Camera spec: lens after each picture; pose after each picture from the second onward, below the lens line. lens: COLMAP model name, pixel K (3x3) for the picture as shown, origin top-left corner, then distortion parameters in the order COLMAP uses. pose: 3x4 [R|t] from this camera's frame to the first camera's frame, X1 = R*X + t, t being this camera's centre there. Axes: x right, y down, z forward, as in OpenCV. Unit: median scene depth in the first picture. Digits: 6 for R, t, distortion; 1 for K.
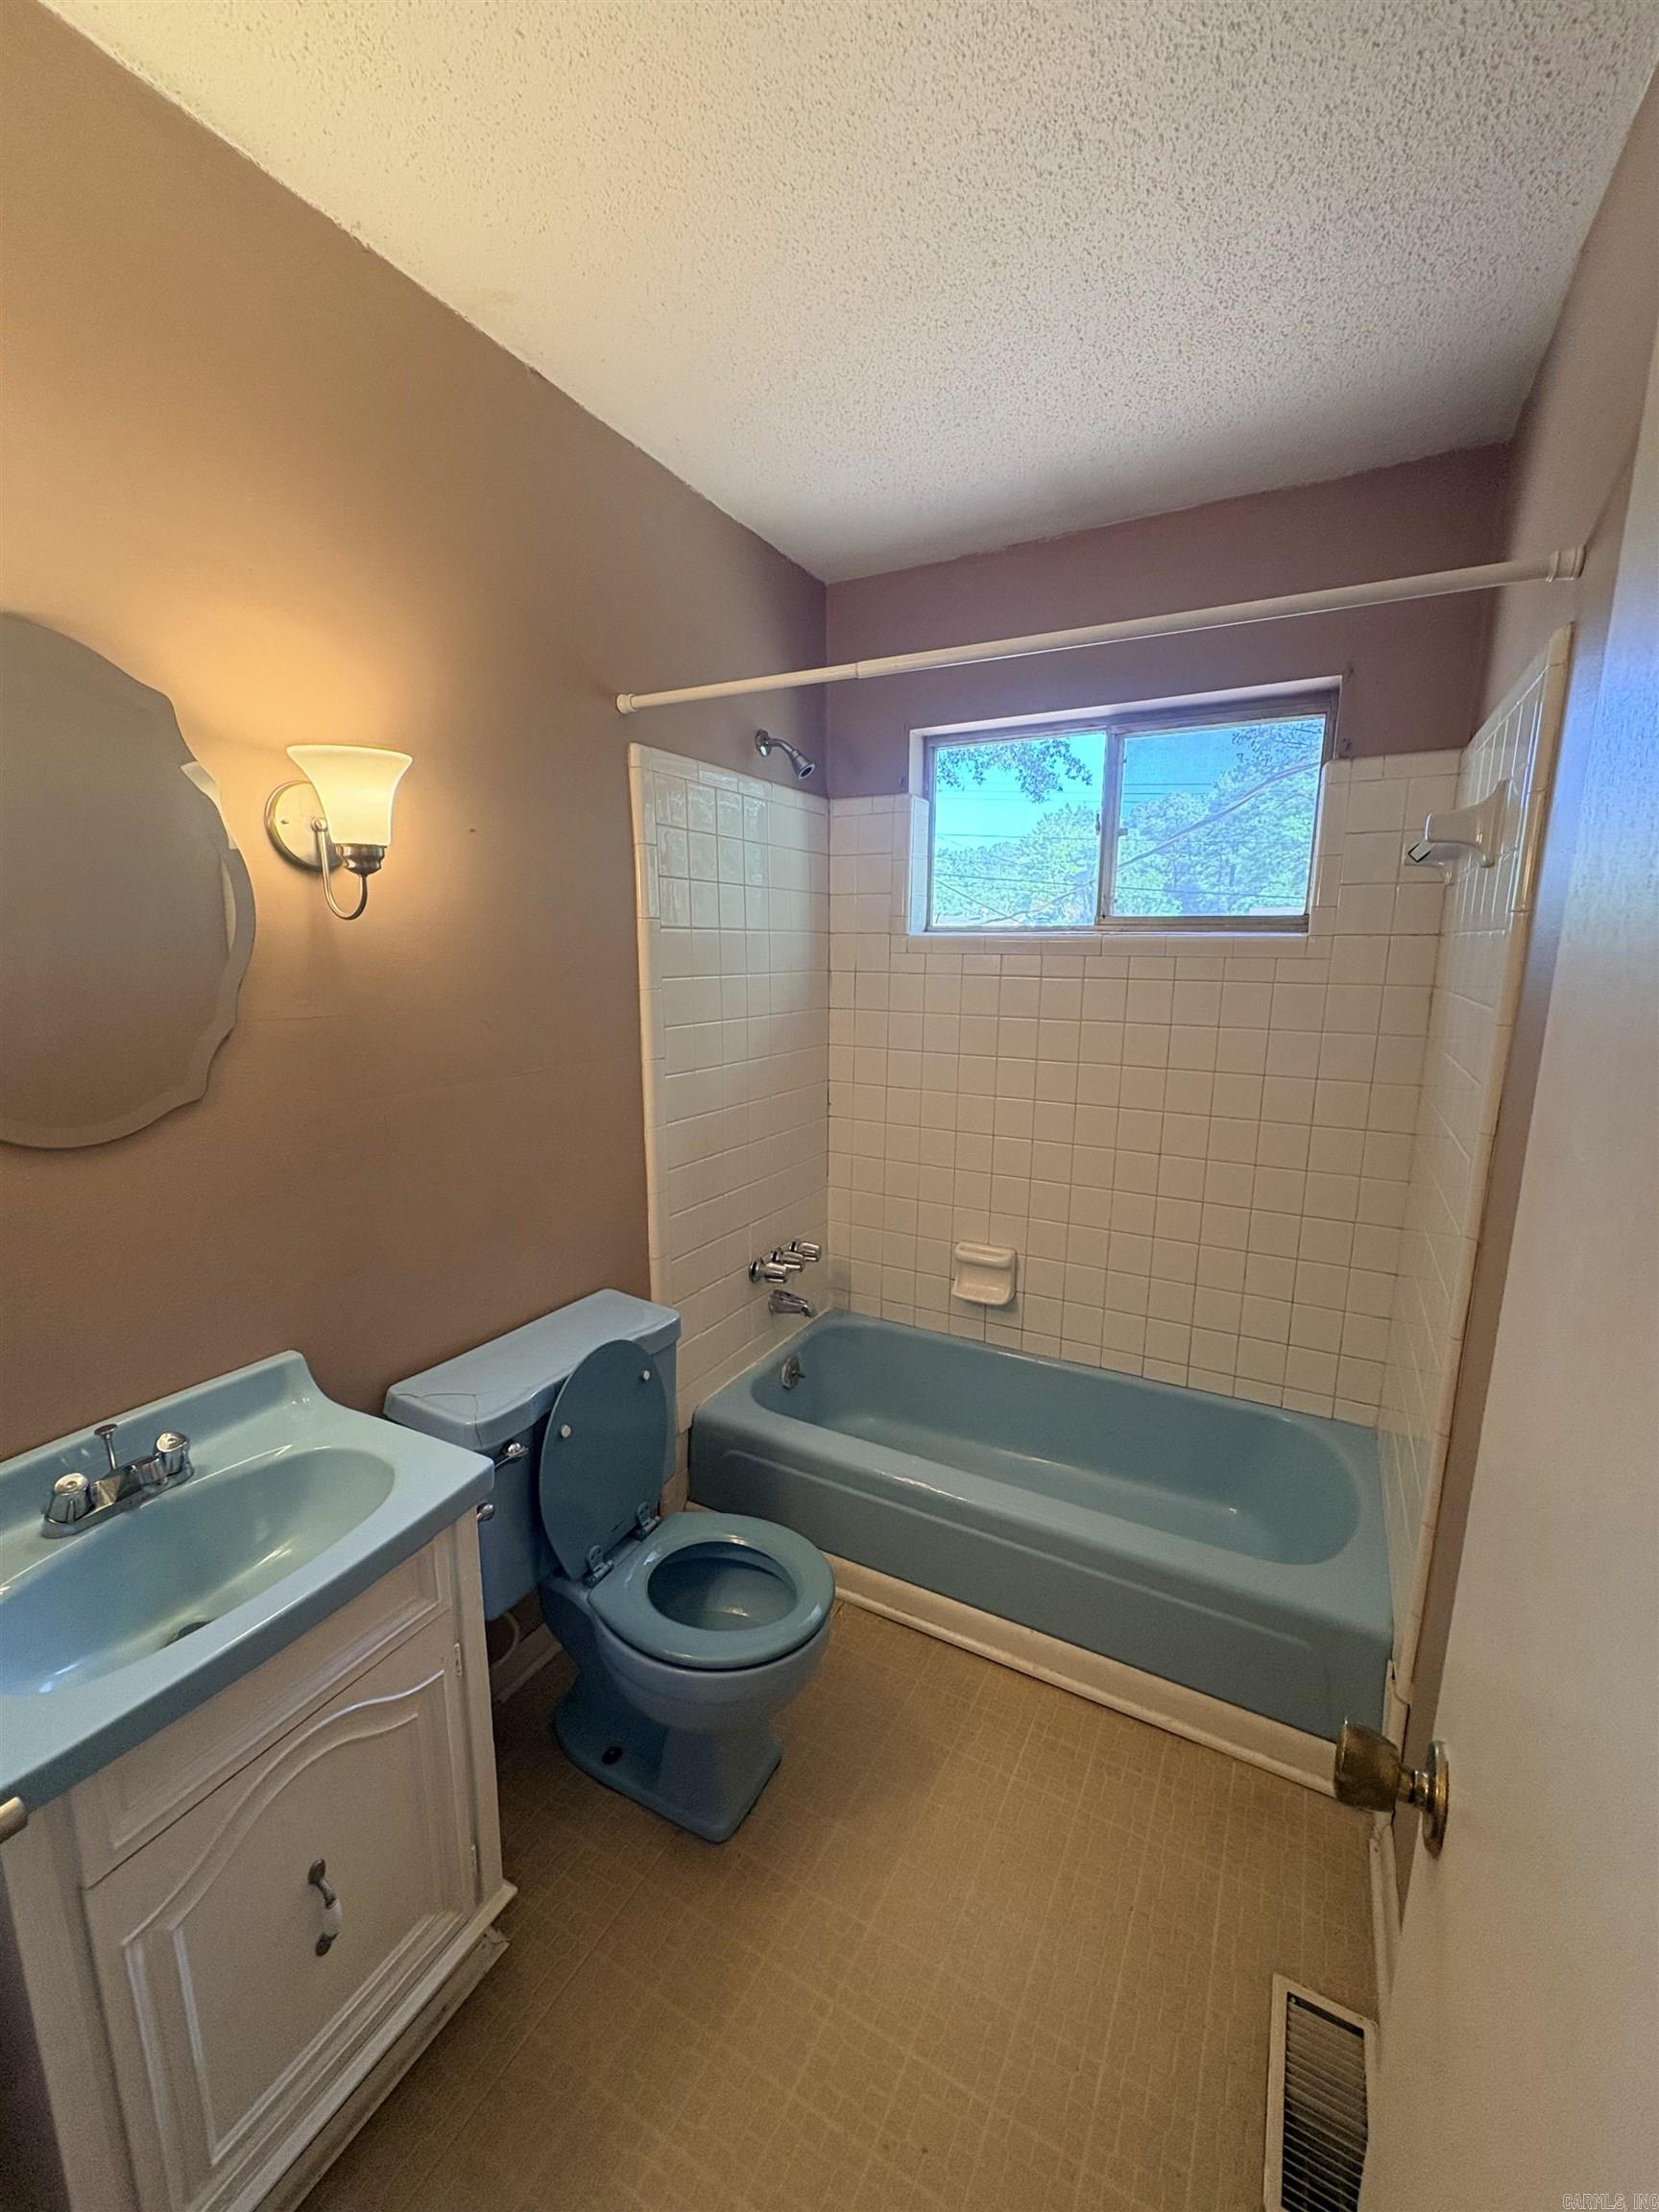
lens RADIAL K [[885.2, 0, 829.8], [0, 885.2, 1105.6], [0, 0, 1]] dist [-0.000943, 0.000592]
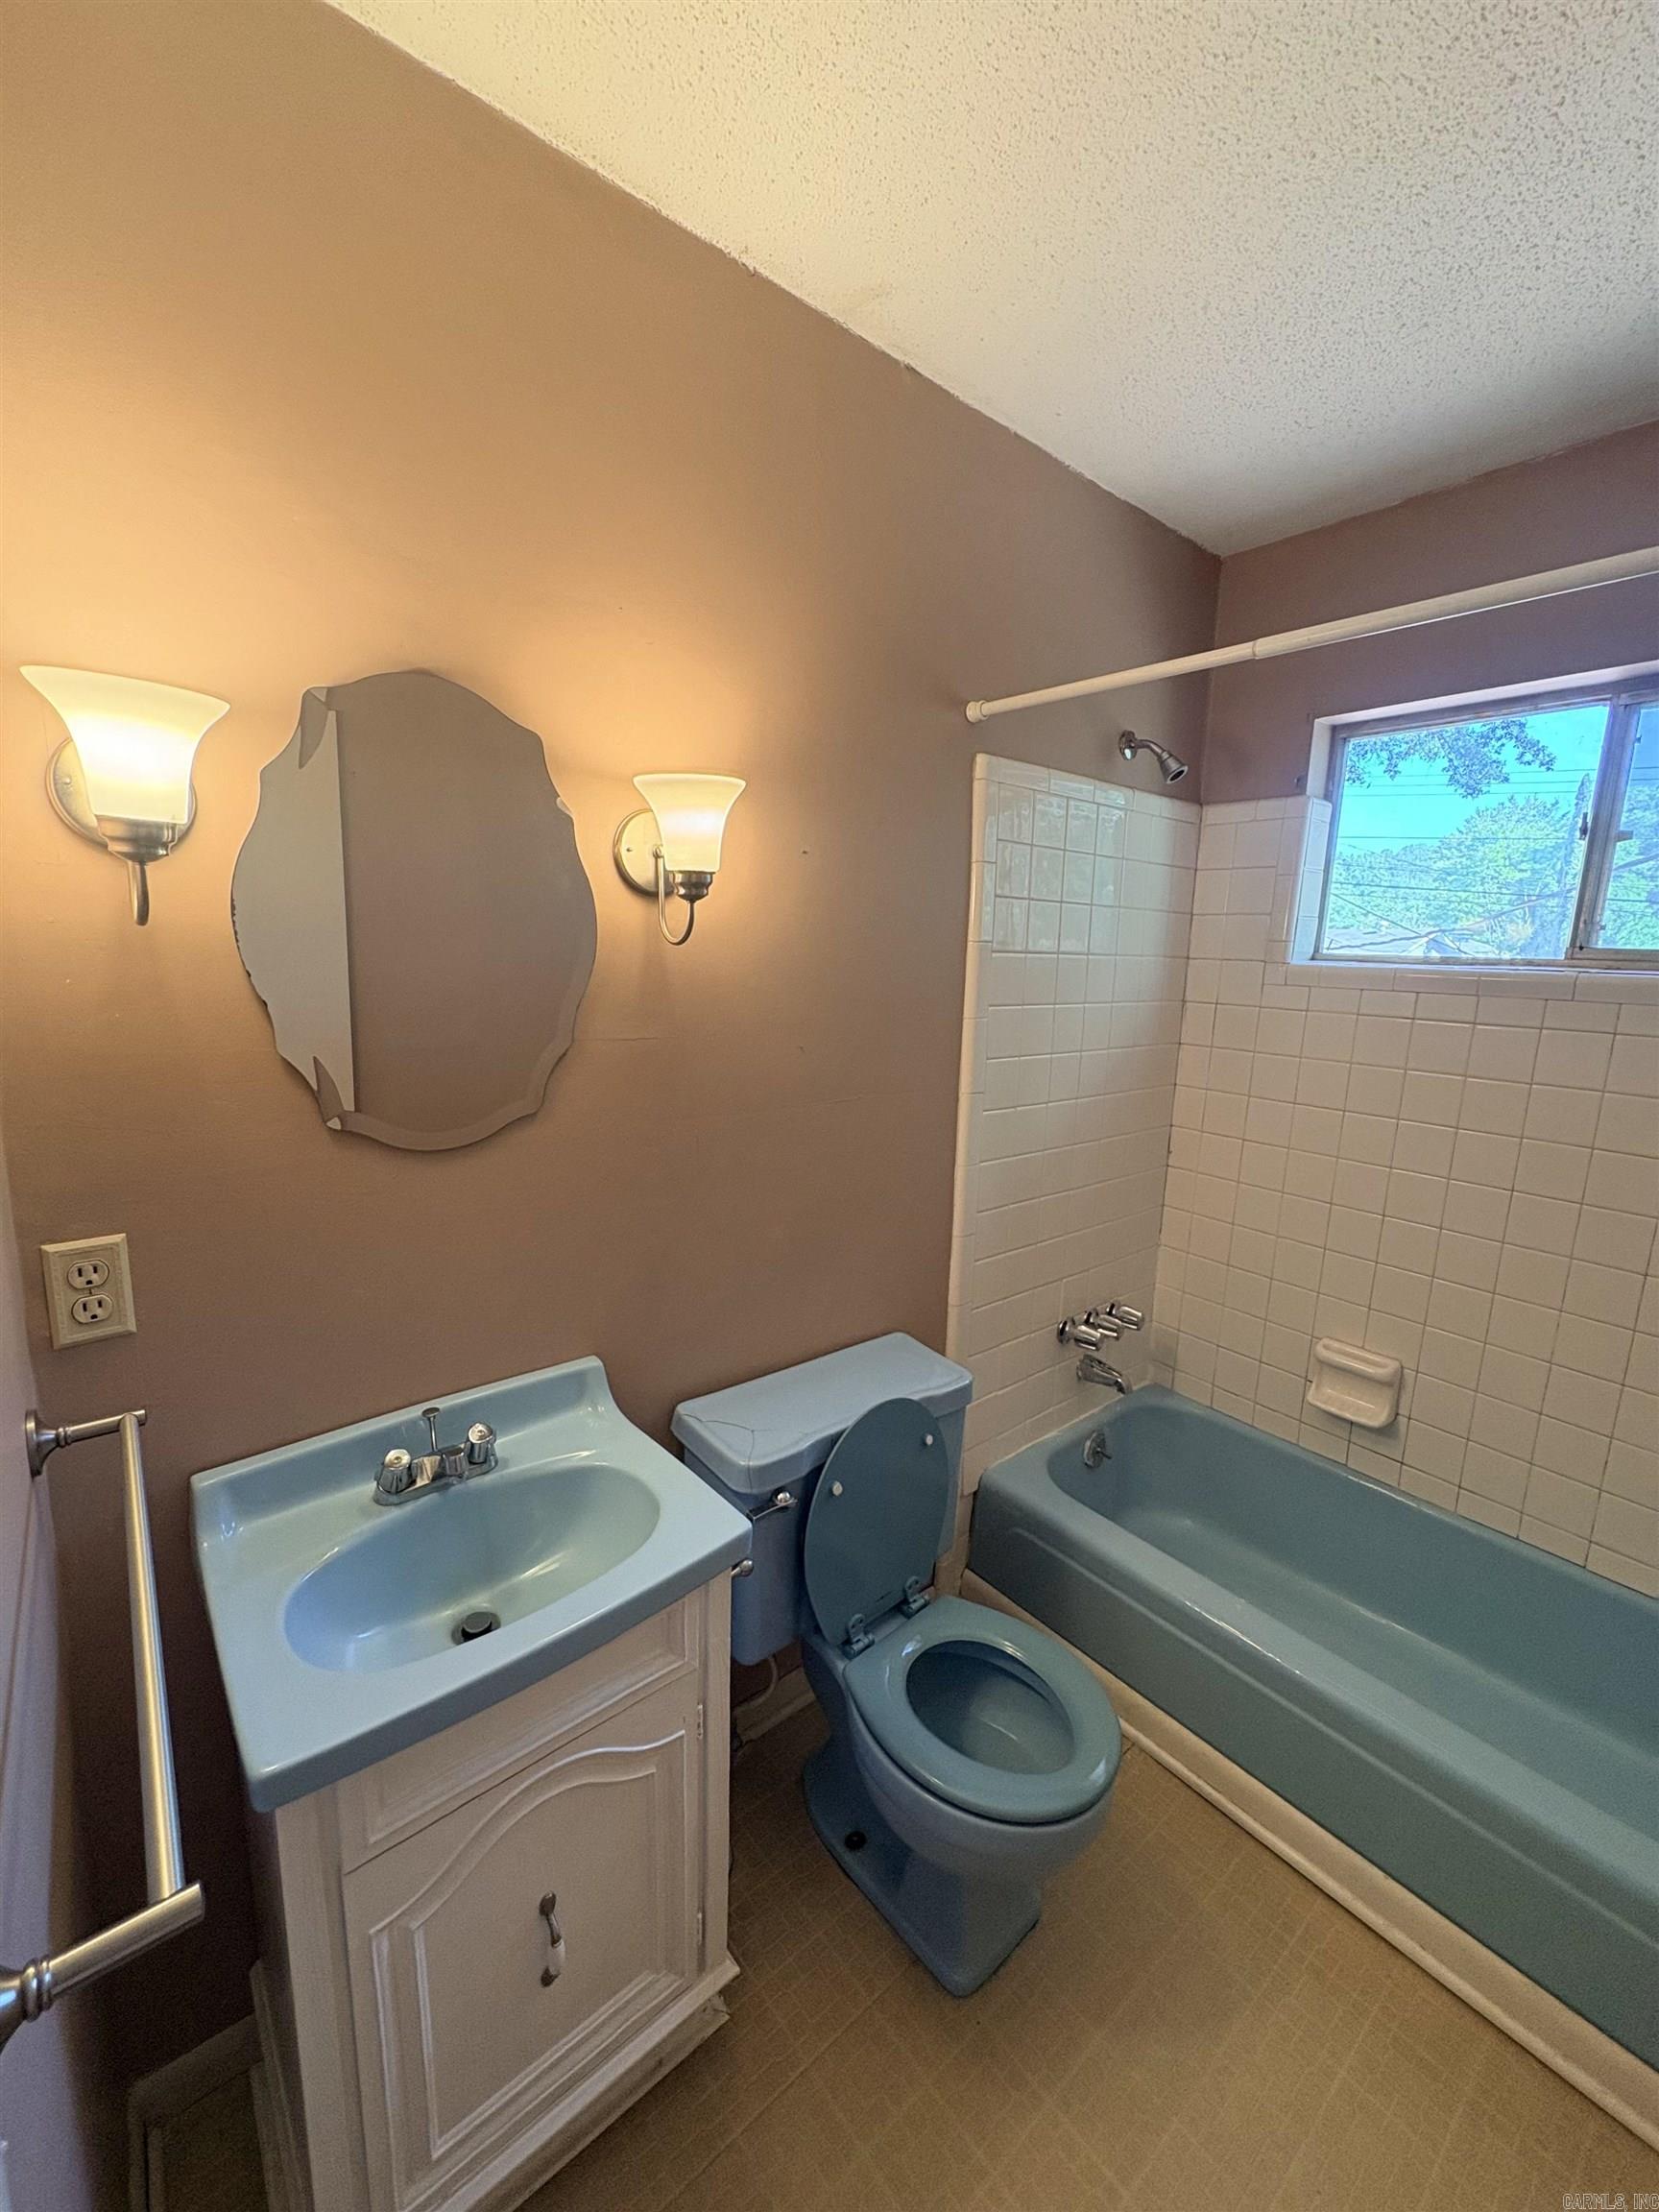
lens RADIAL K [[885.2, 0, 829.4], [0, 885.2, 1106.2], [0, 0, 1]] dist [-0.000943, 0.000592]
pose [[0.928665, 0.087199, -0.360523, -0.002573], [-0.090017, 0.995900, 0.009003, -0.044020], [0.359830, 0.024093, 0.932707, 0.107128]]
